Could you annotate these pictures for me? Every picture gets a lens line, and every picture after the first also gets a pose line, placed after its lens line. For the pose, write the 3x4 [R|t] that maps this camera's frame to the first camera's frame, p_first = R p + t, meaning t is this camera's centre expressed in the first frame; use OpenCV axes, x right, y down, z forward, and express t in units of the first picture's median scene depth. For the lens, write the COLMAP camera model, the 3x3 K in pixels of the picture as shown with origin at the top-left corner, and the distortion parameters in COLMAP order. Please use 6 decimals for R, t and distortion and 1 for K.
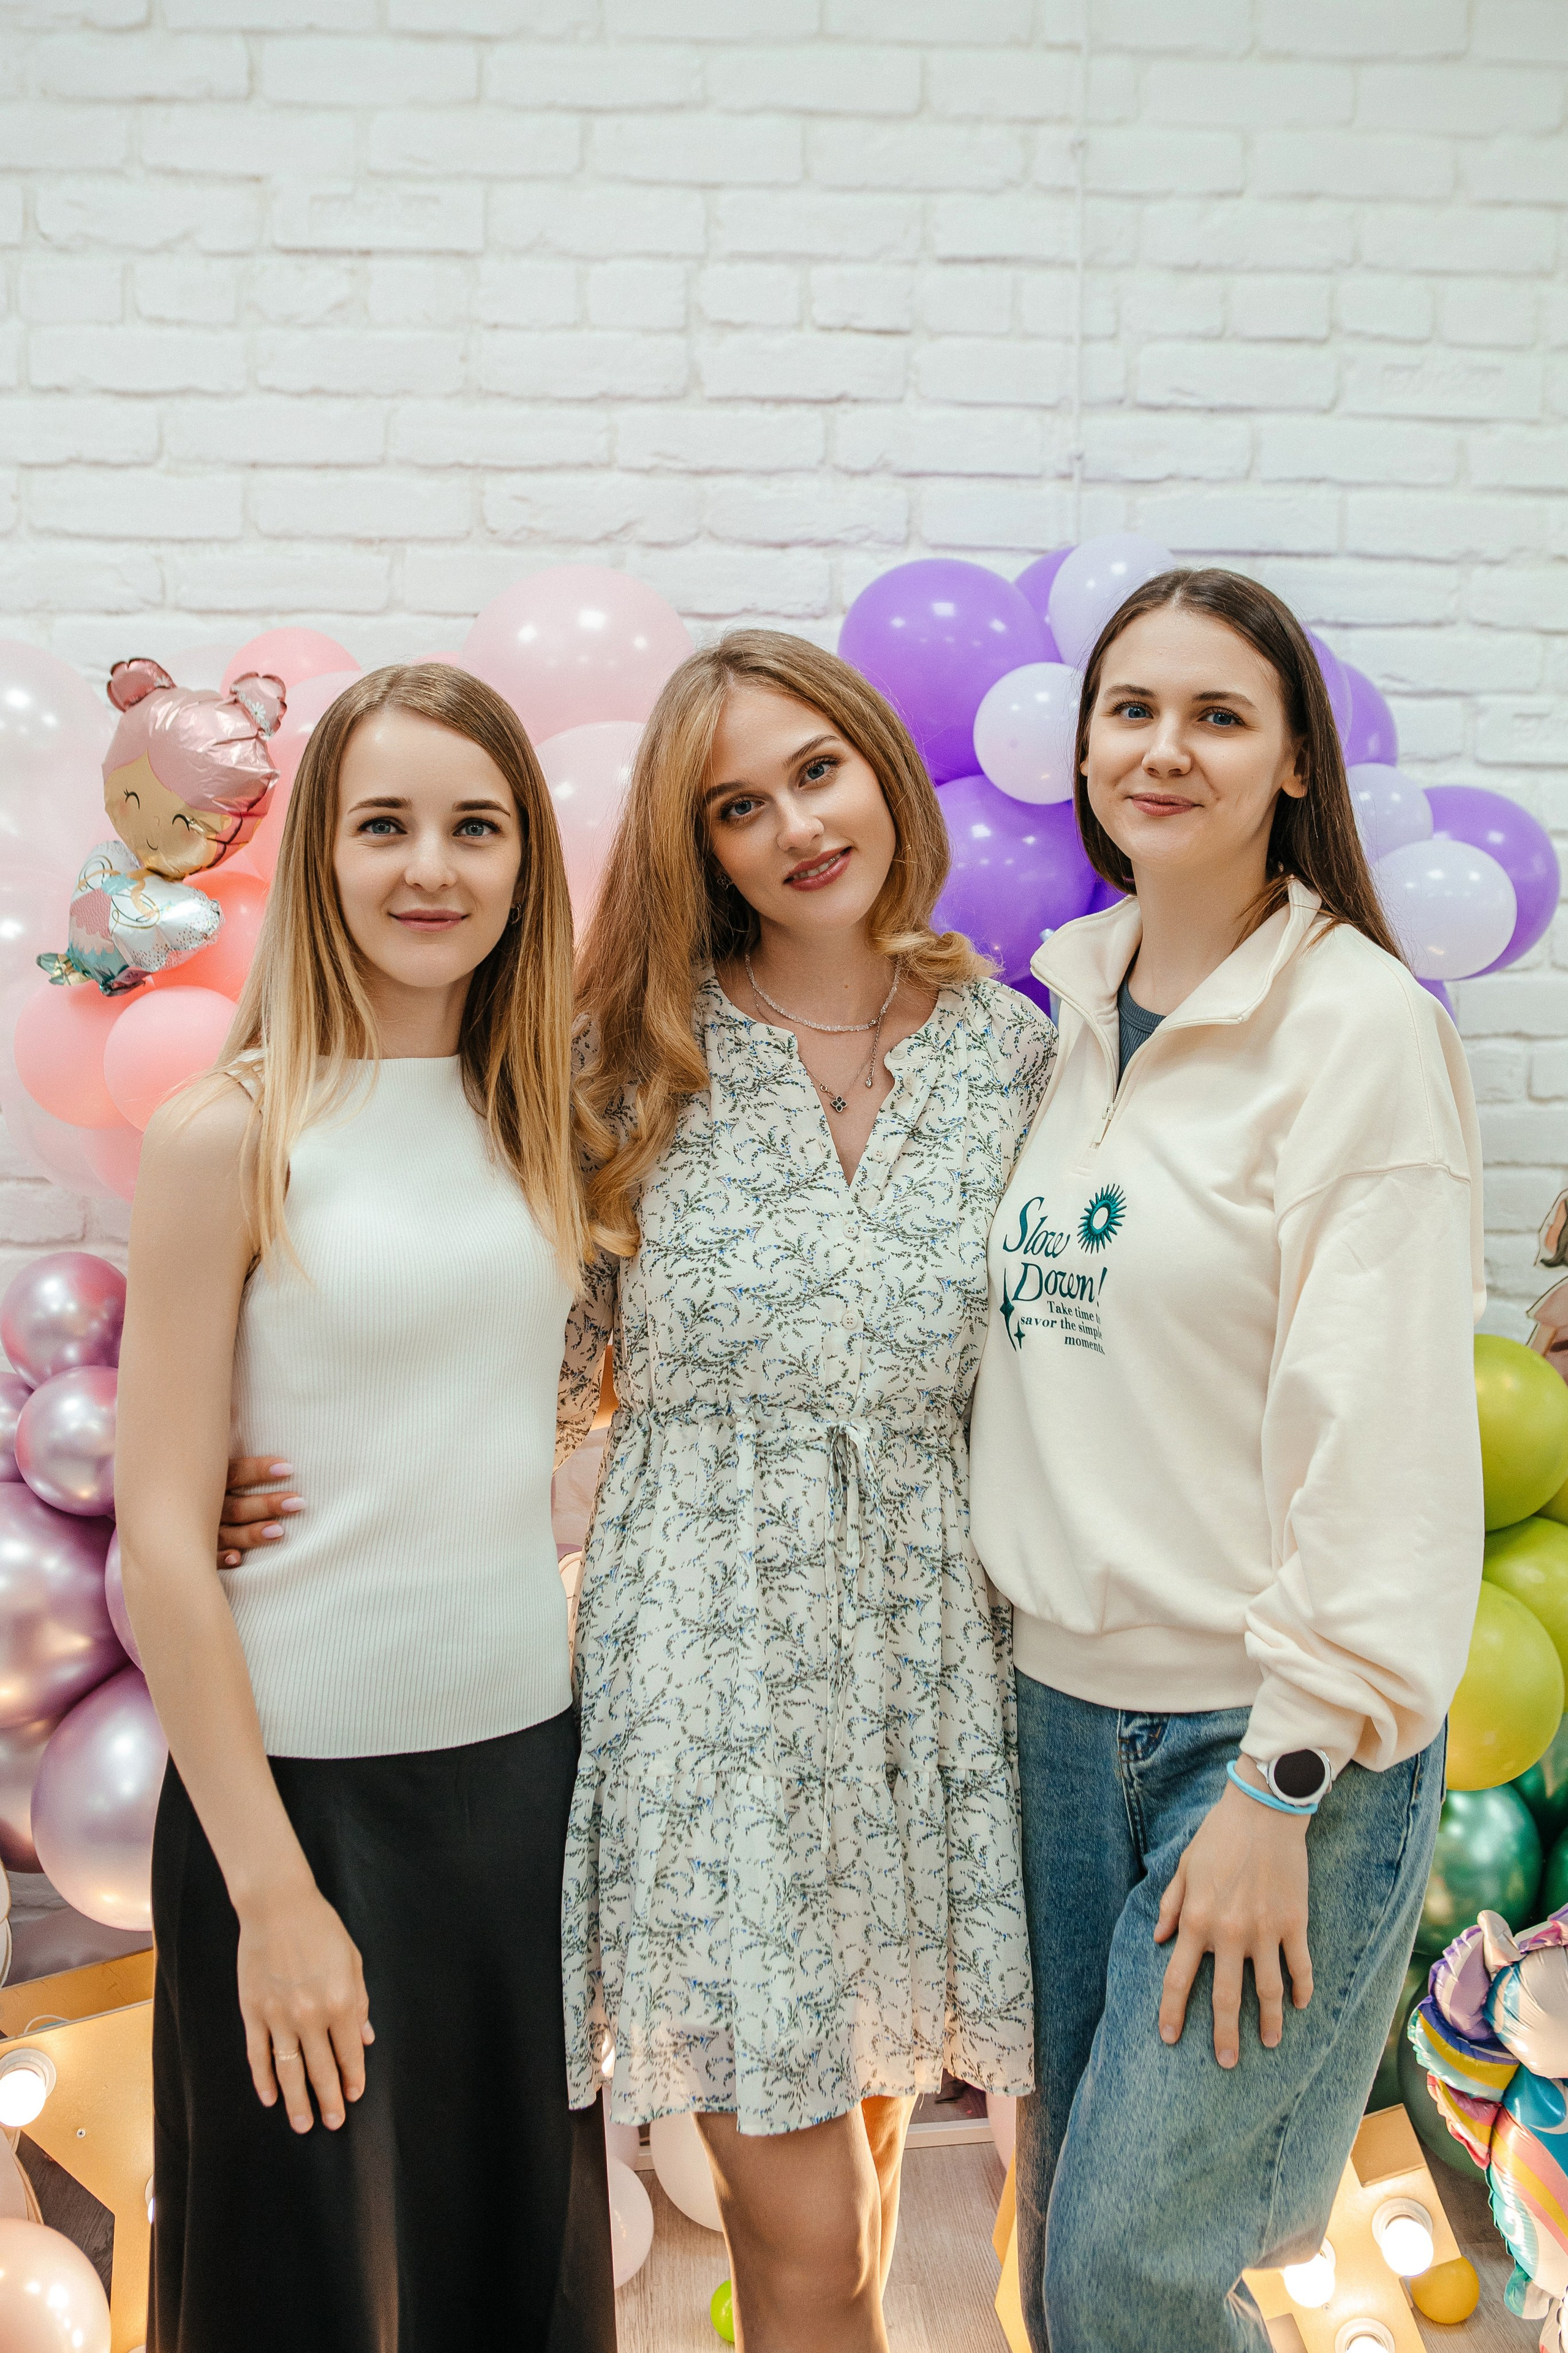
lens RADIAL K [[2435.2, 0, 825.1], [0, 2435.2, 1096.3], [0, 0, 1]] dist [-0.017533, 0.000000]
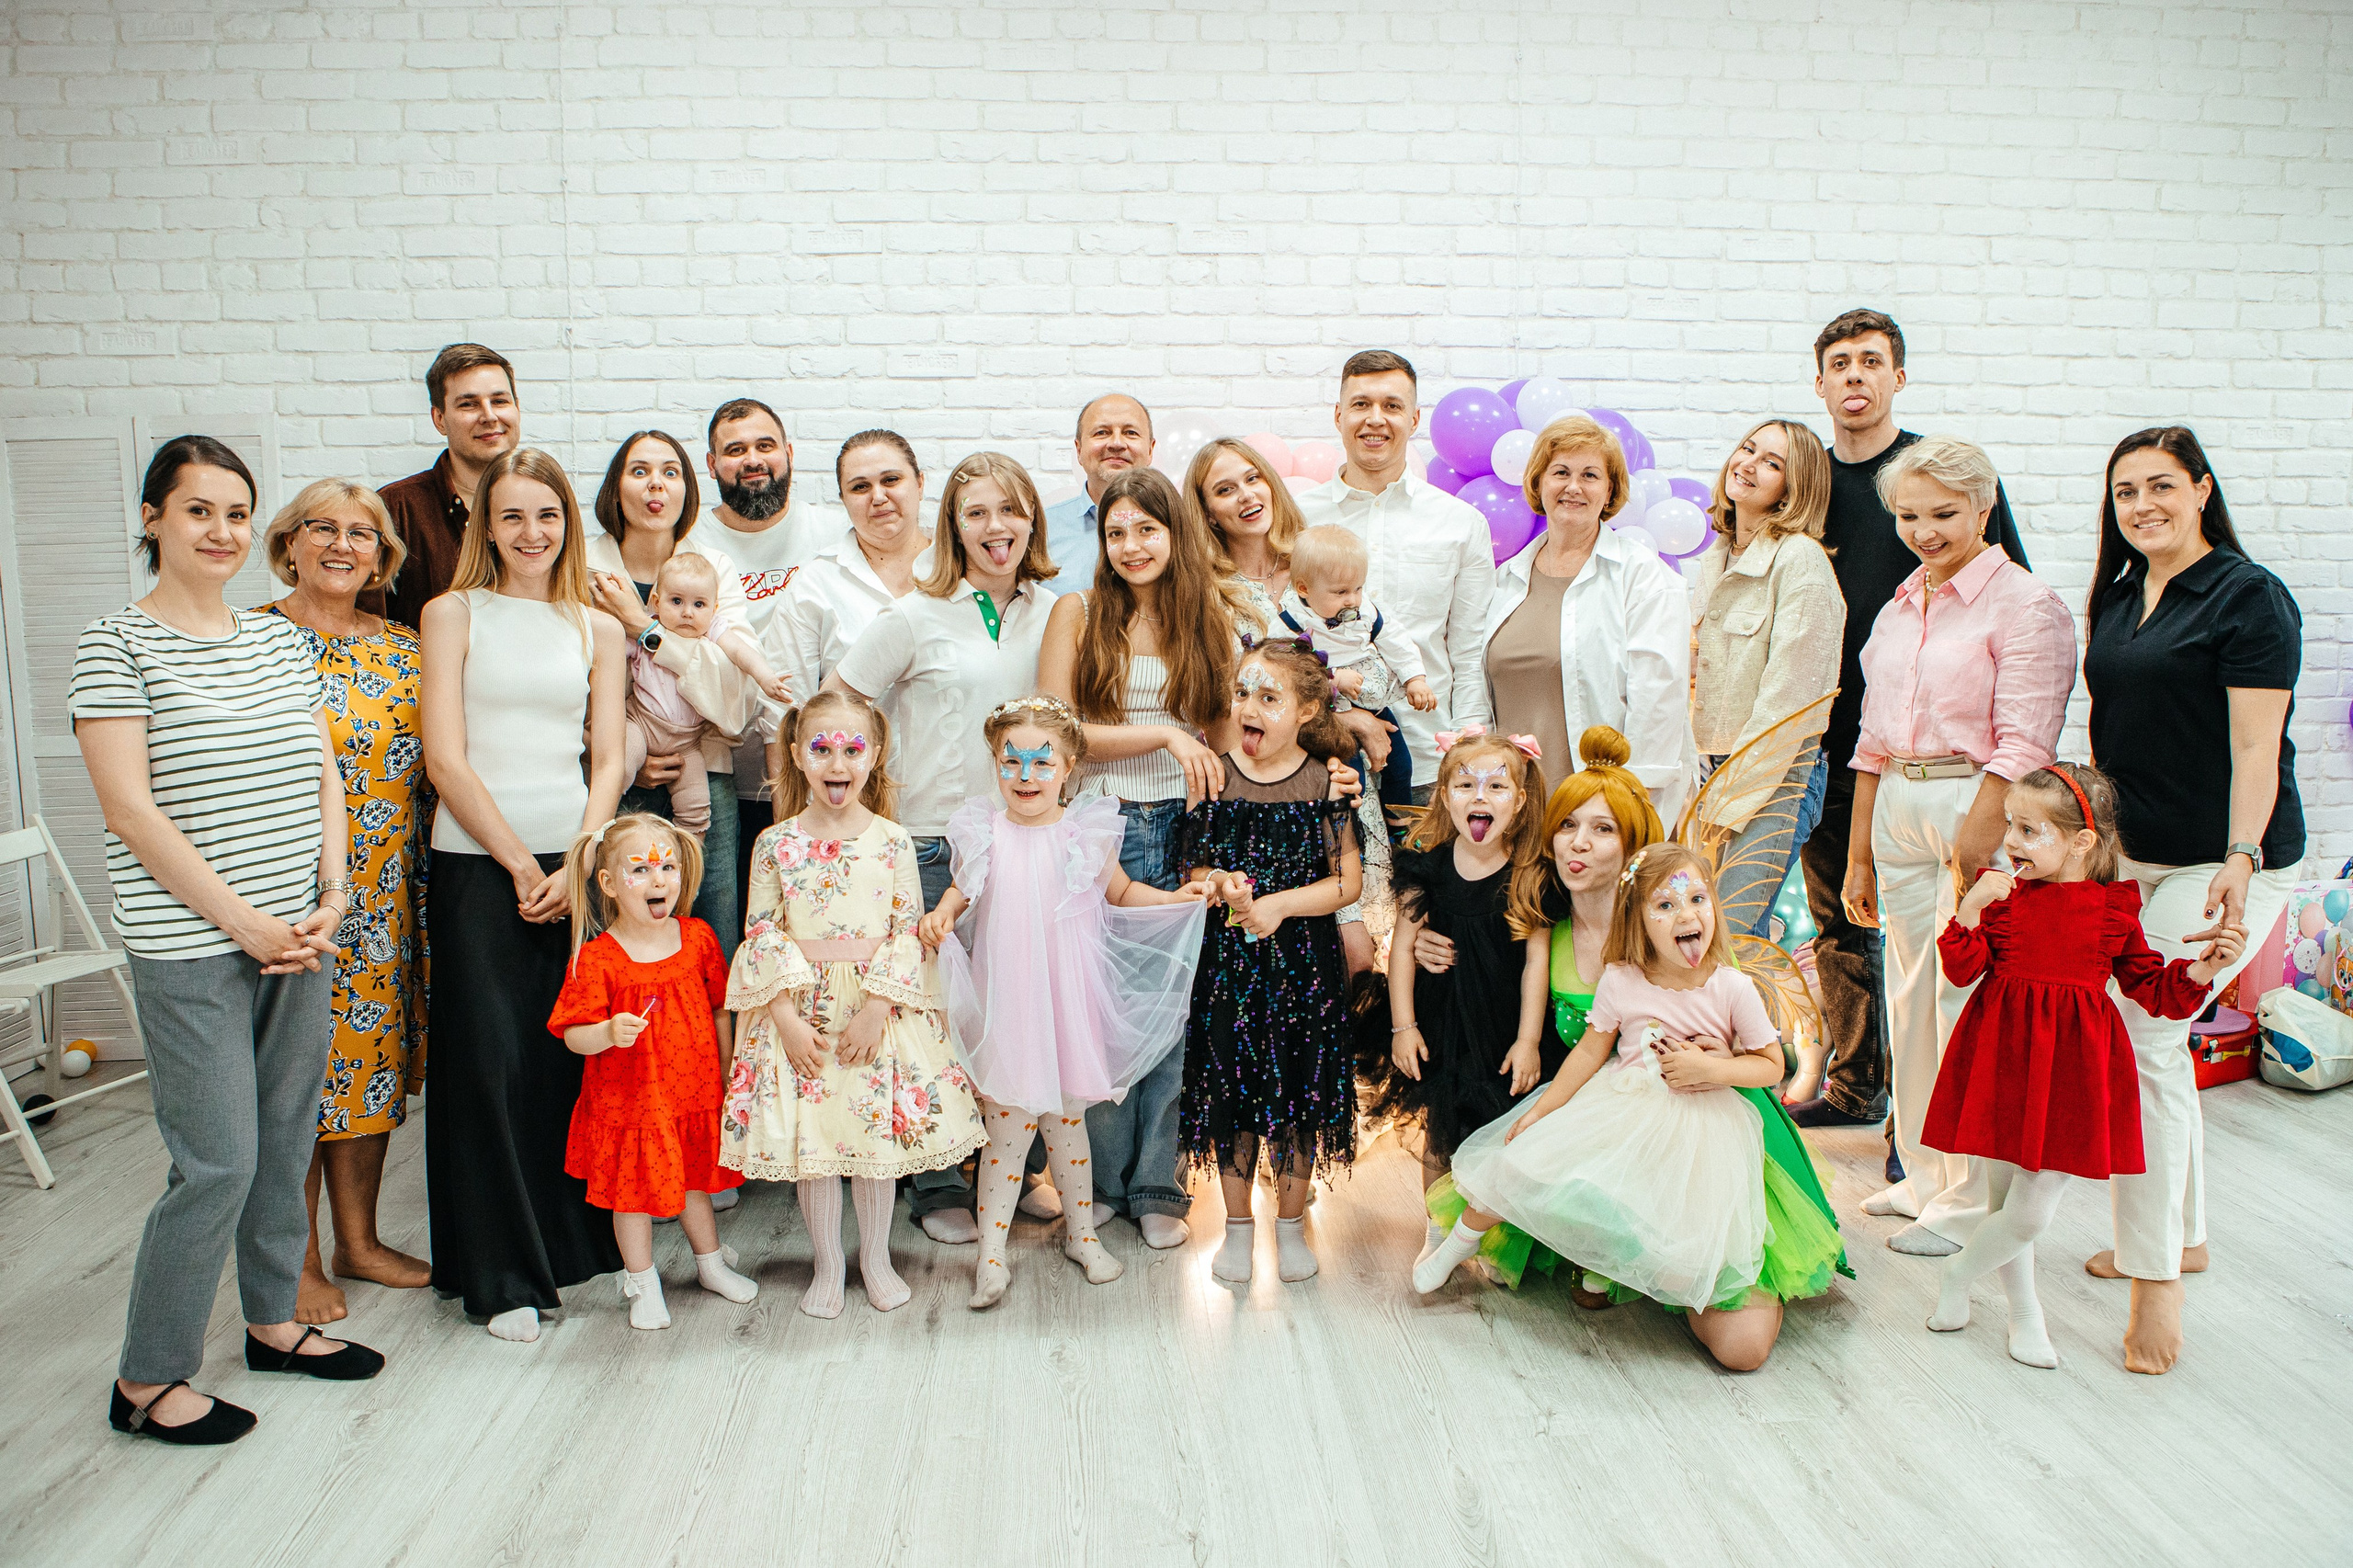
lens RADIAL K [[1869.6, 0, 1160.4], [0, 1869.6, 767.0], [0, 0, 1]] dist [-0.060368, 0.036188]
pose [[0.999936, -0.005528, -0.009839, -0.225292], [0.005753, 0.999719, 0.022985, 0.106194], [0.009709, -0.023041, 0.999687, -0.803965]]
